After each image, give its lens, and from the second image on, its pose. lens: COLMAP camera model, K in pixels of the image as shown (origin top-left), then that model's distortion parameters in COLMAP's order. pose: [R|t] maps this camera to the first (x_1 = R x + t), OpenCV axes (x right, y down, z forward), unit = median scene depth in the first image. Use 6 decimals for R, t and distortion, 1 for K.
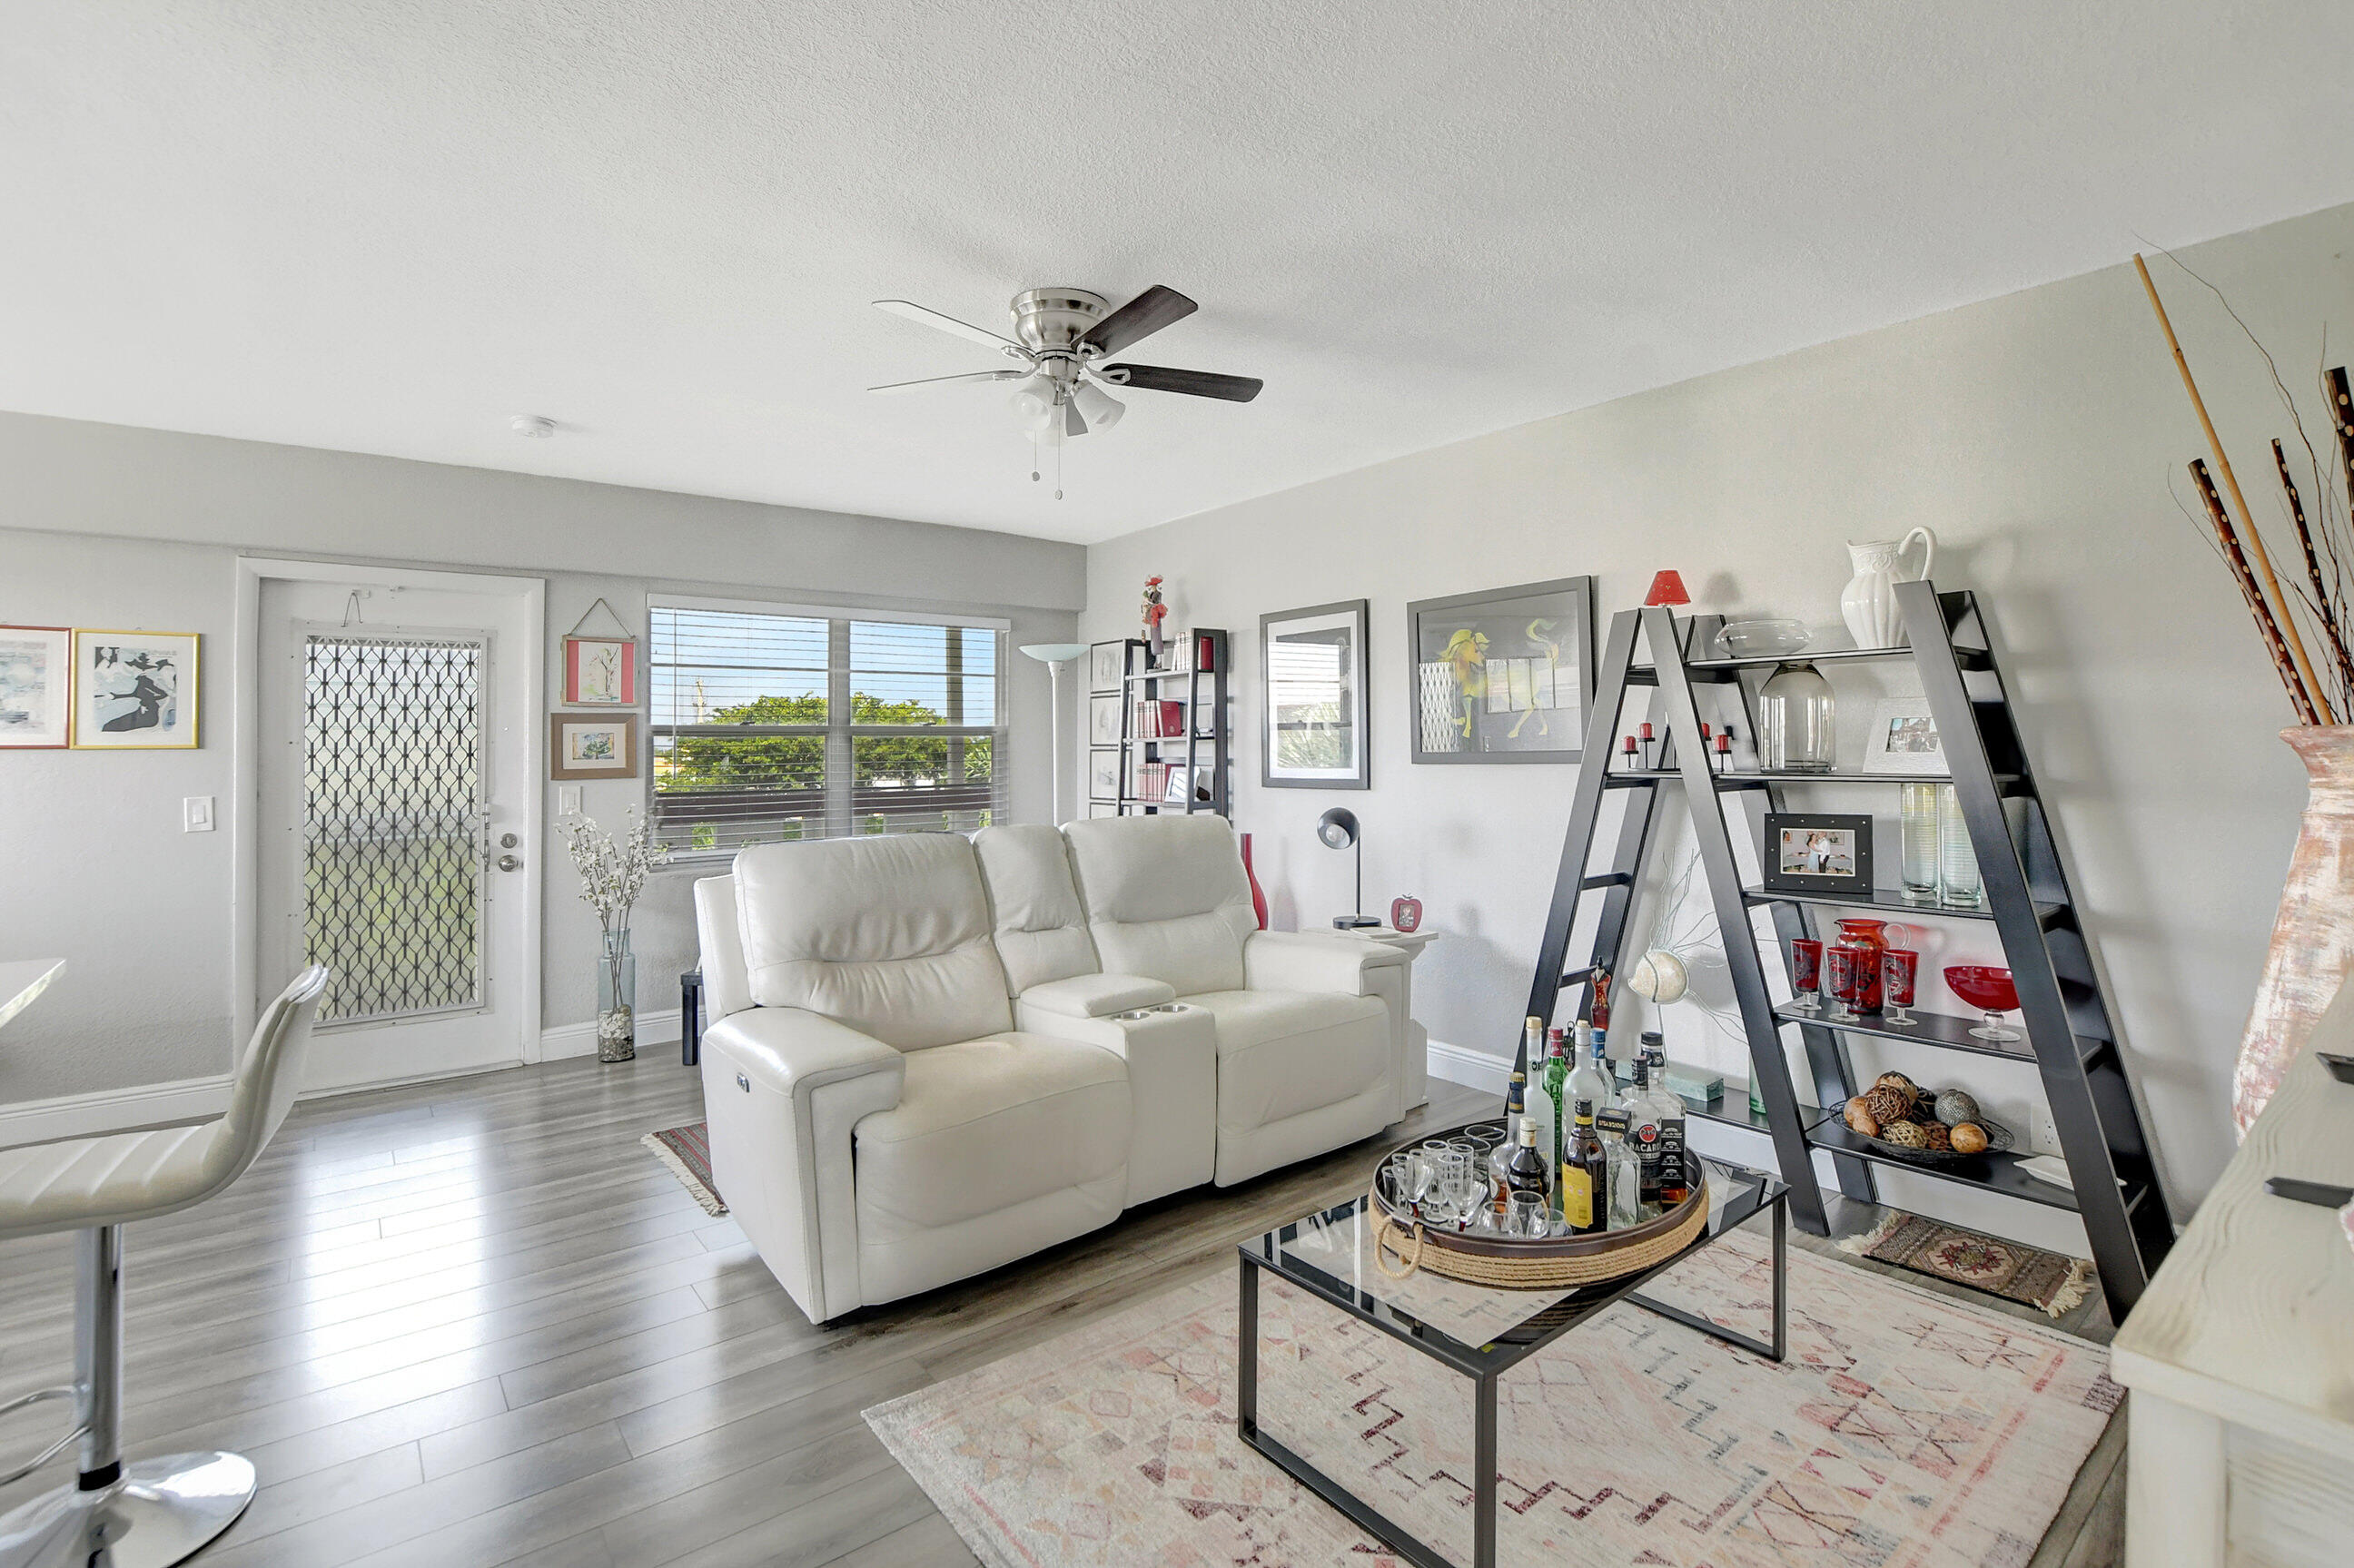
lens RADIAL K [[1077.7, 0, 1154.4], [0, 1077.7, 717.2], [0, 0, 1]] dist [-0.024622, 0.001125]
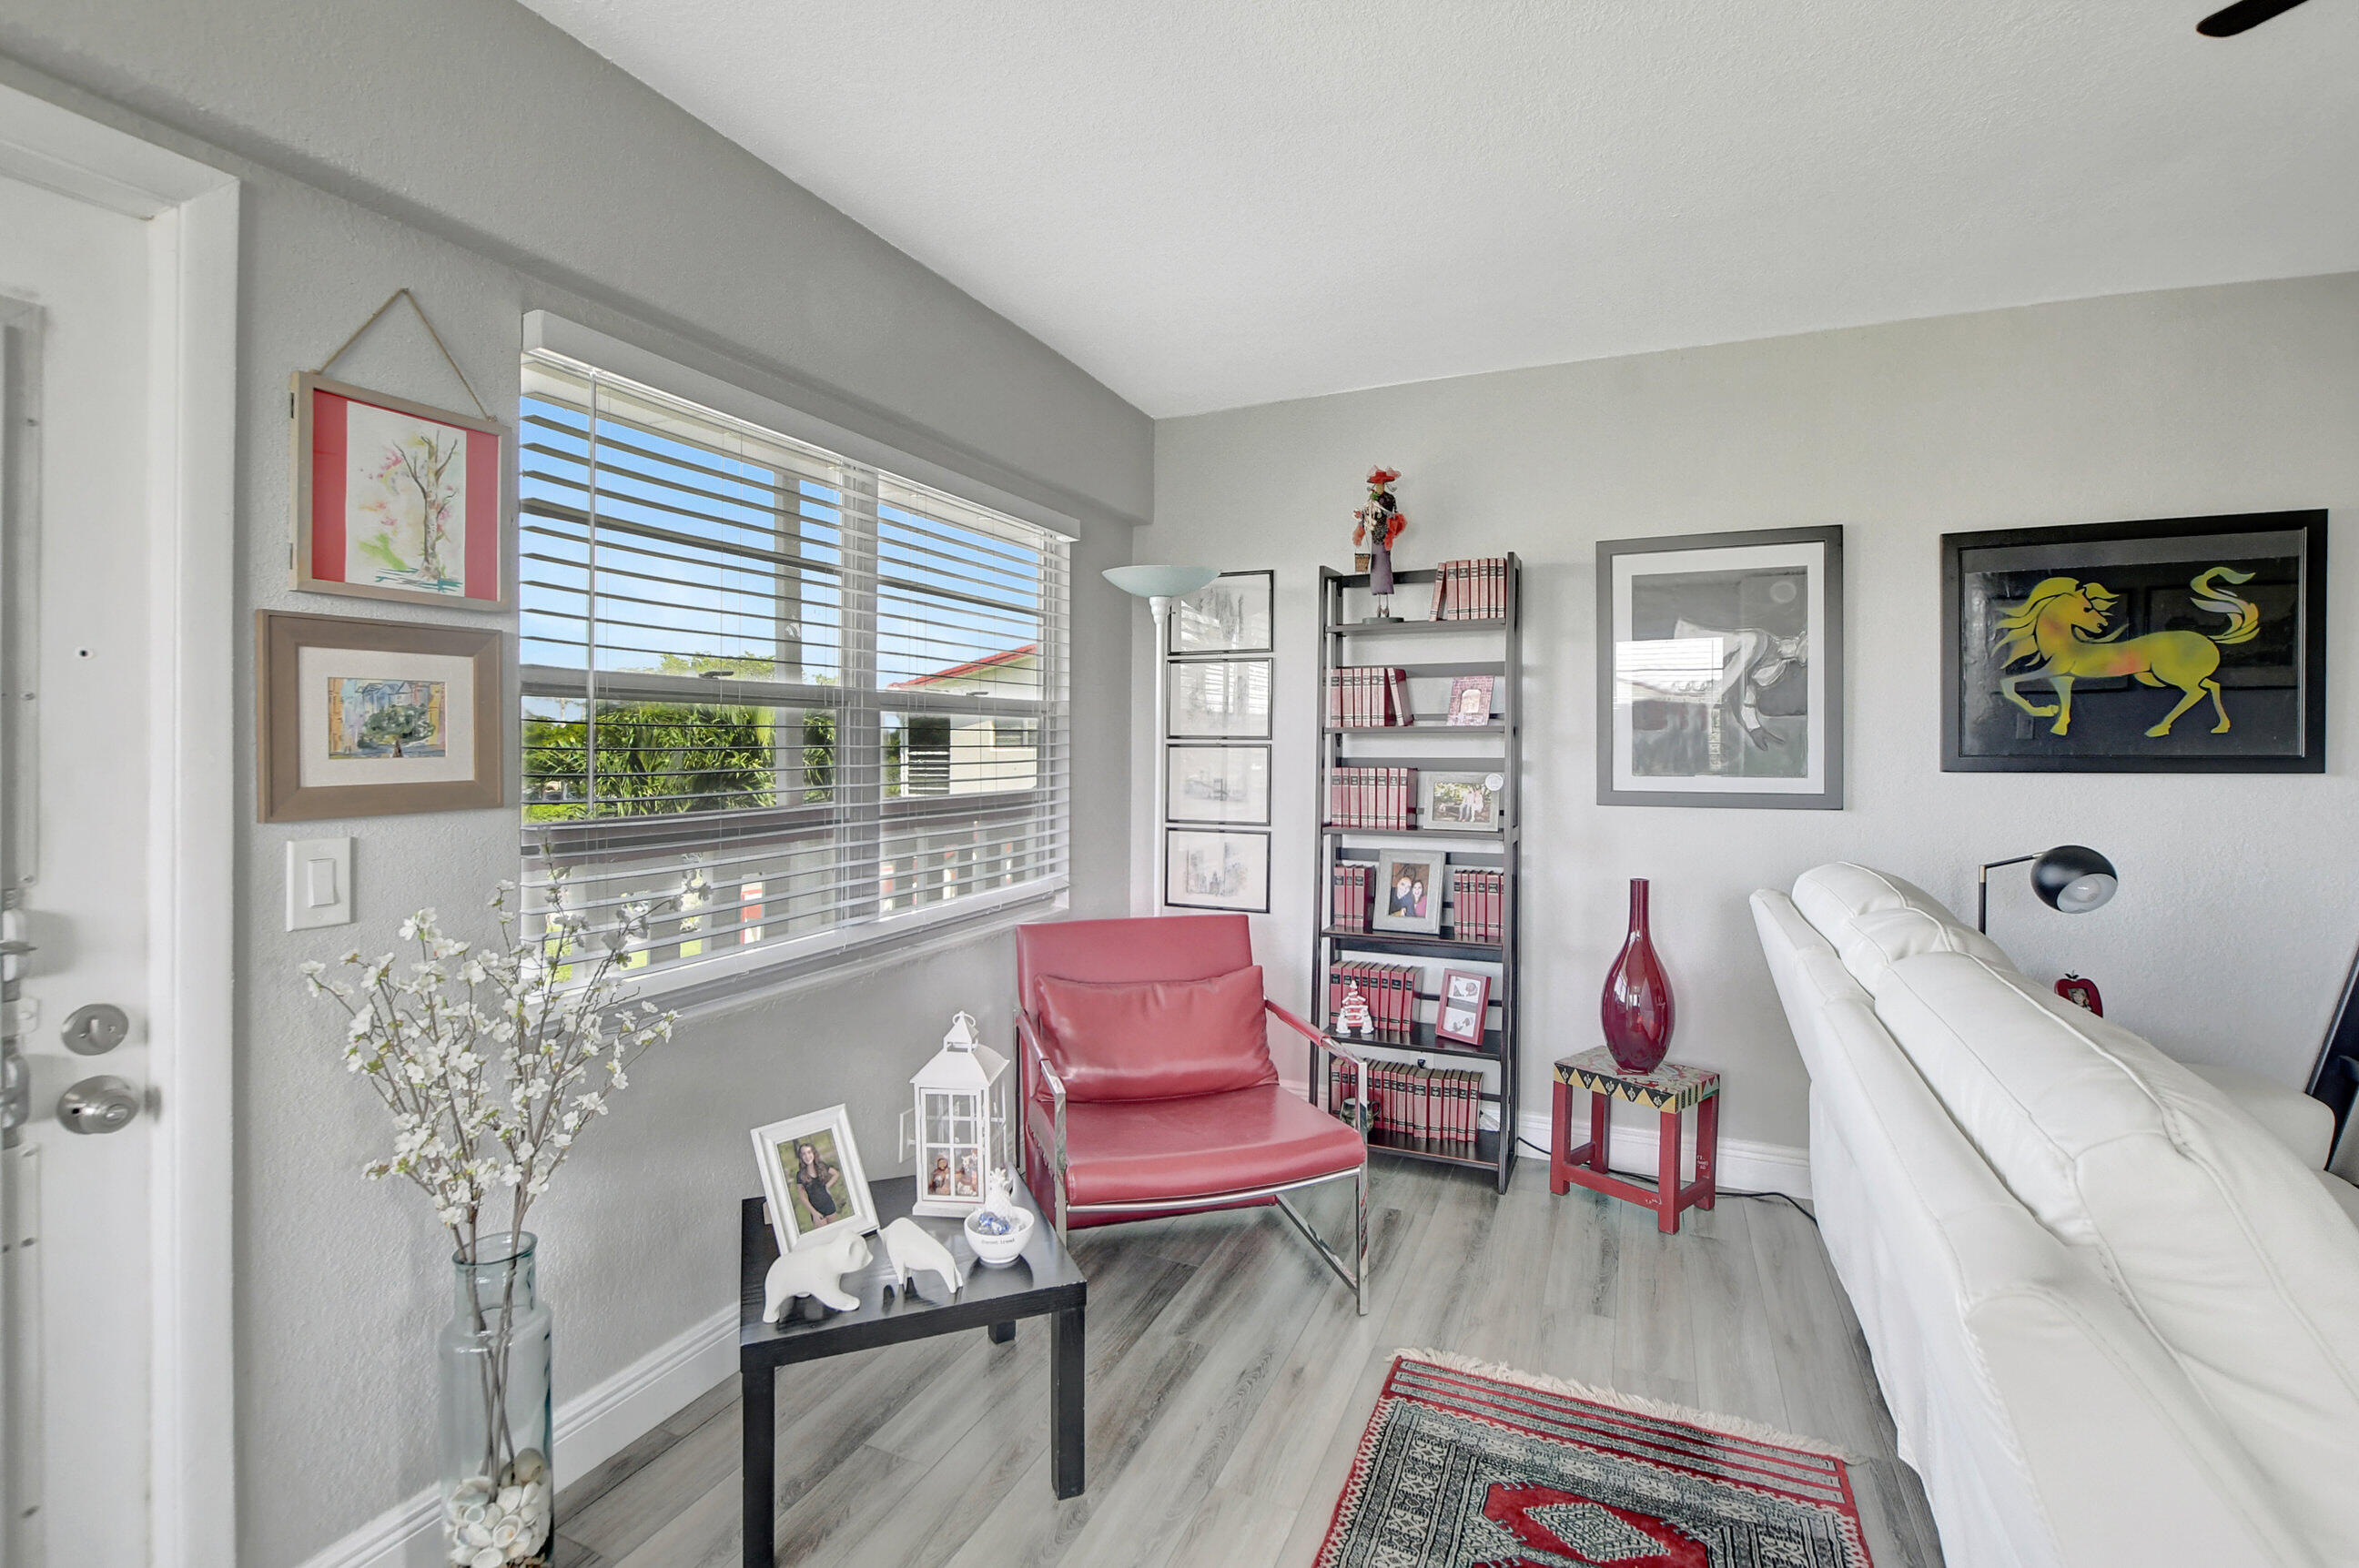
lens RADIAL K [[1058.9, 0, 1165.2], [0, 1058.9, 747.9], [0, 0, 1]] dist [-0.029729, 0.000375]
pose [[0.884301, 0.010326, 0.466803, -0.506941], [-0.025176, 0.999356, 0.025587, 0.024066], [-0.466238, -0.034379, 0.883991, 0.652838]]
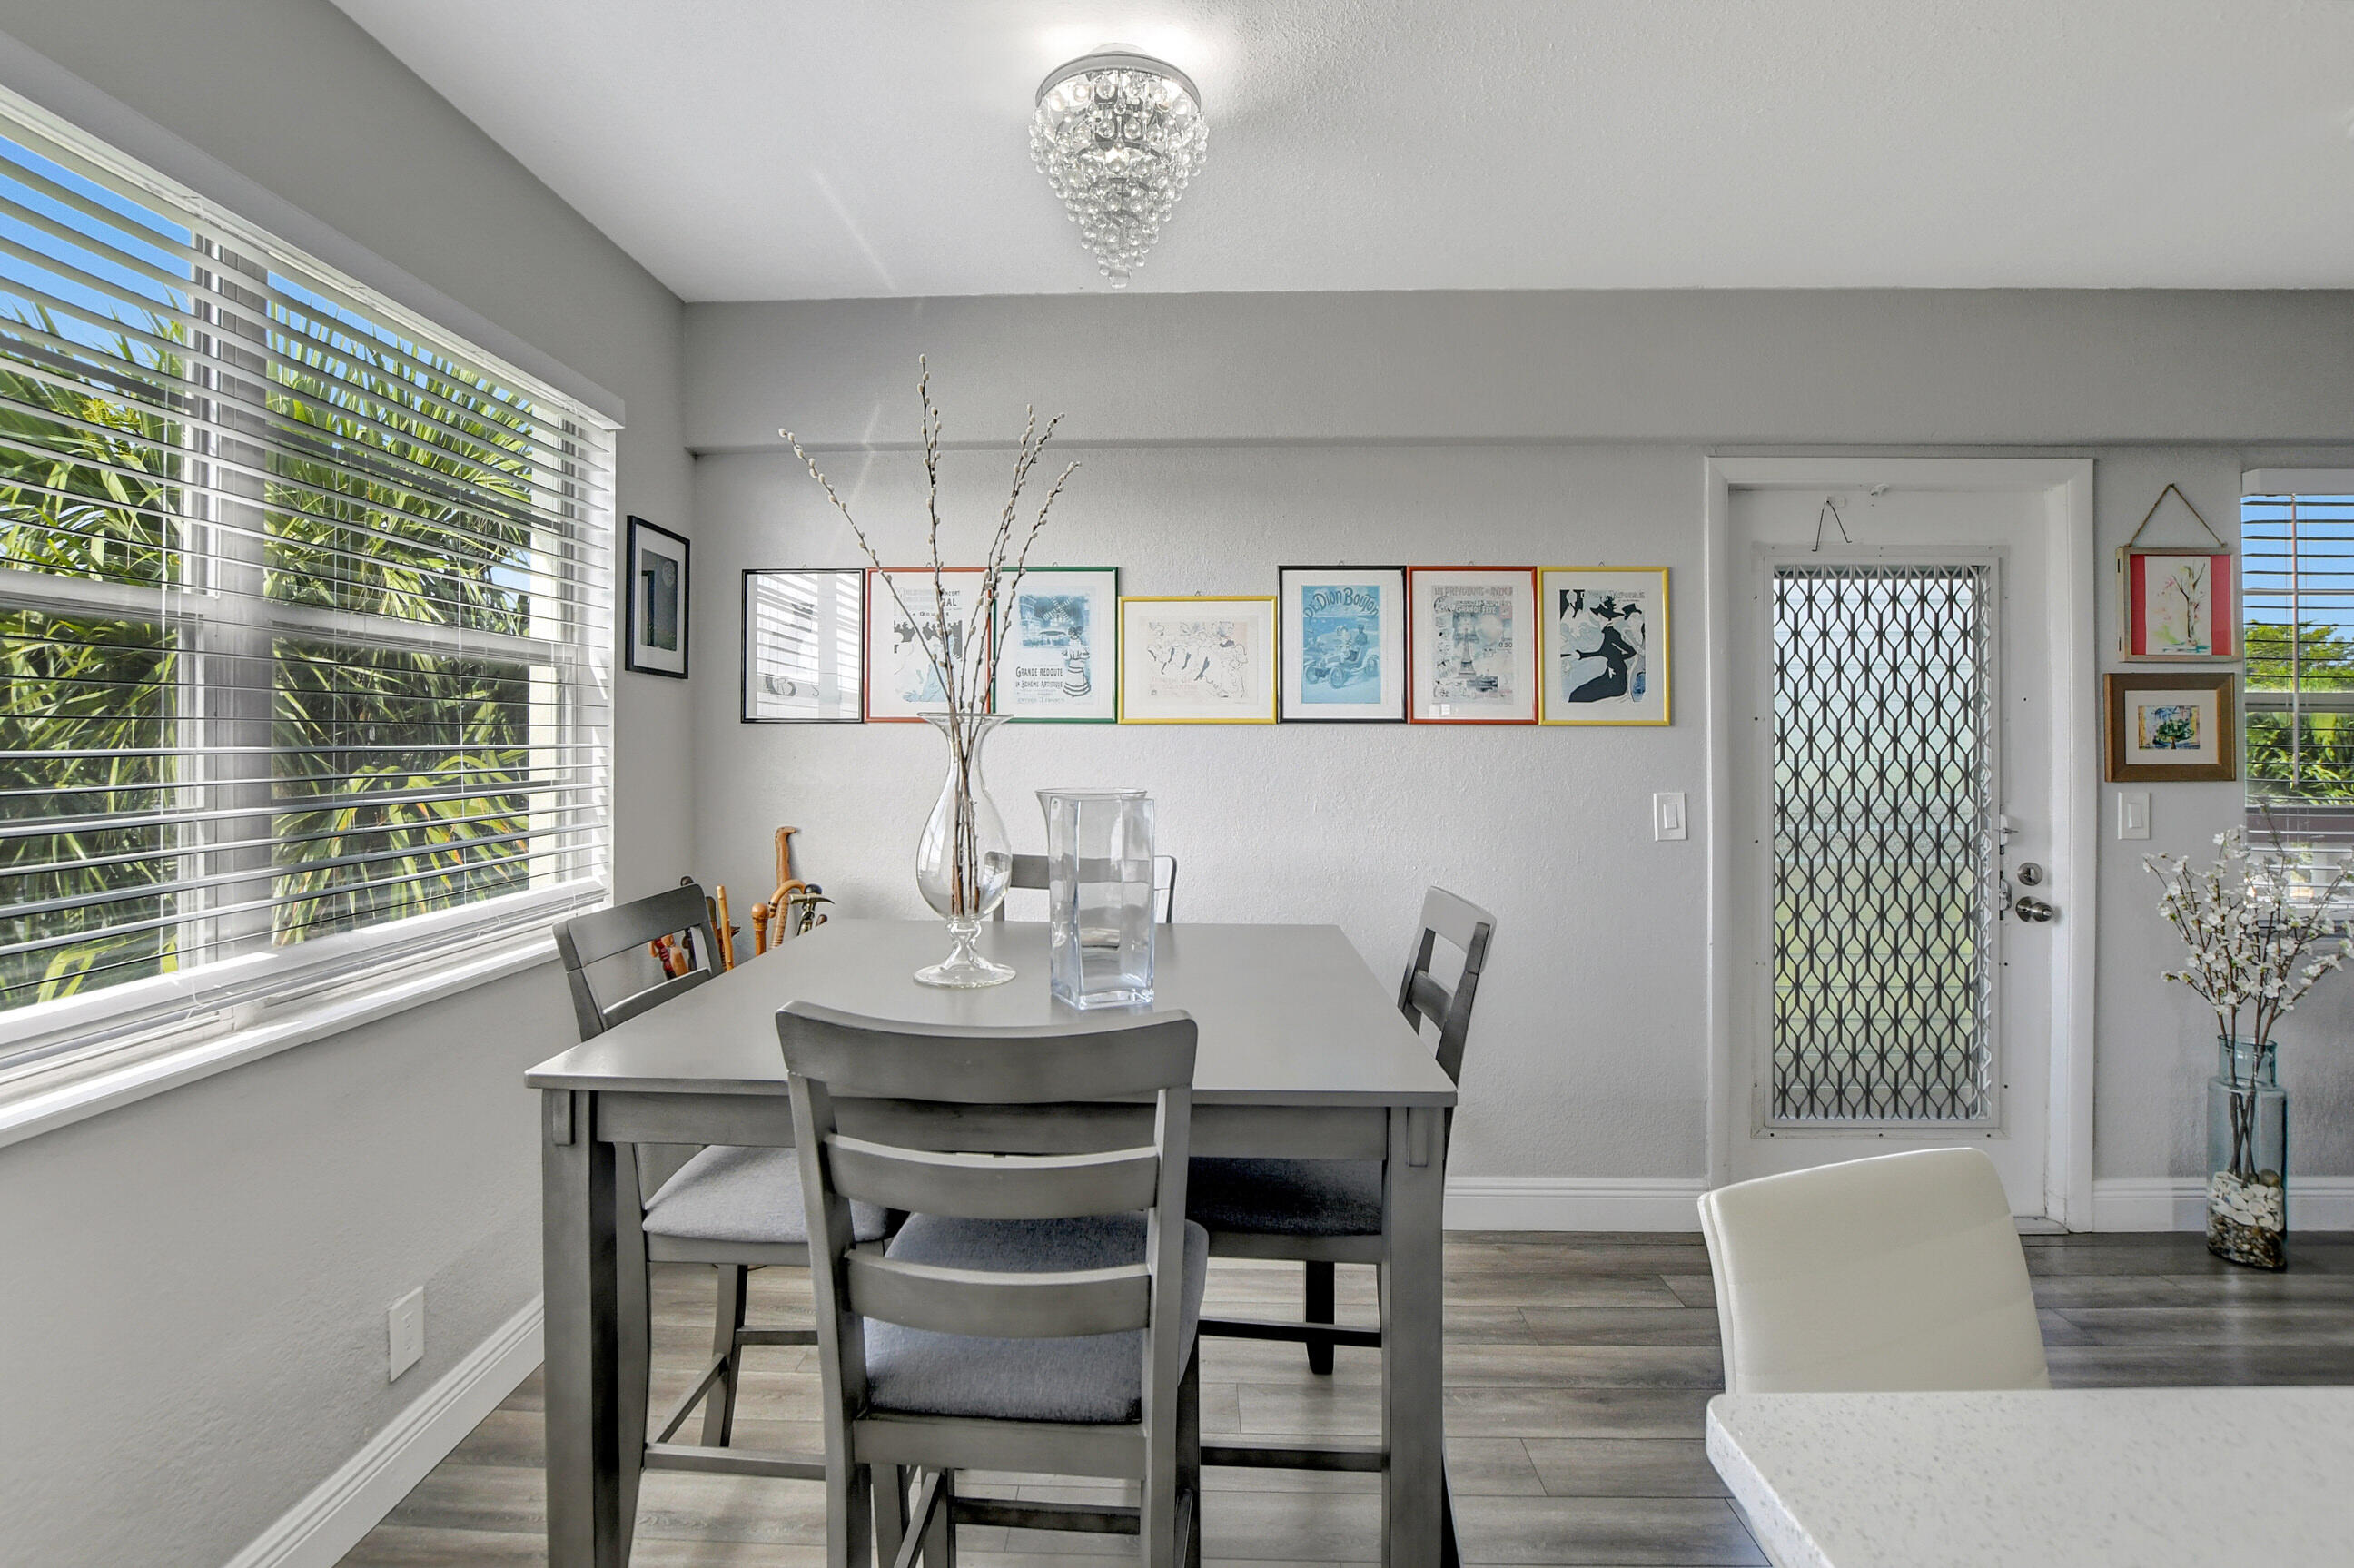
lens RADIAL K [[1077.7, 0, 1154.4], [0, 1077.7, 717.2], [0, 0, 1]] dist [-0.024622, 0.001125]
pose [[0.767292, 0.003190, -0.641290, -0.641041], [0.006294, 0.999902, 0.012504, 0.011272], [0.641267, -0.013630, 0.767196, 0.191754]]
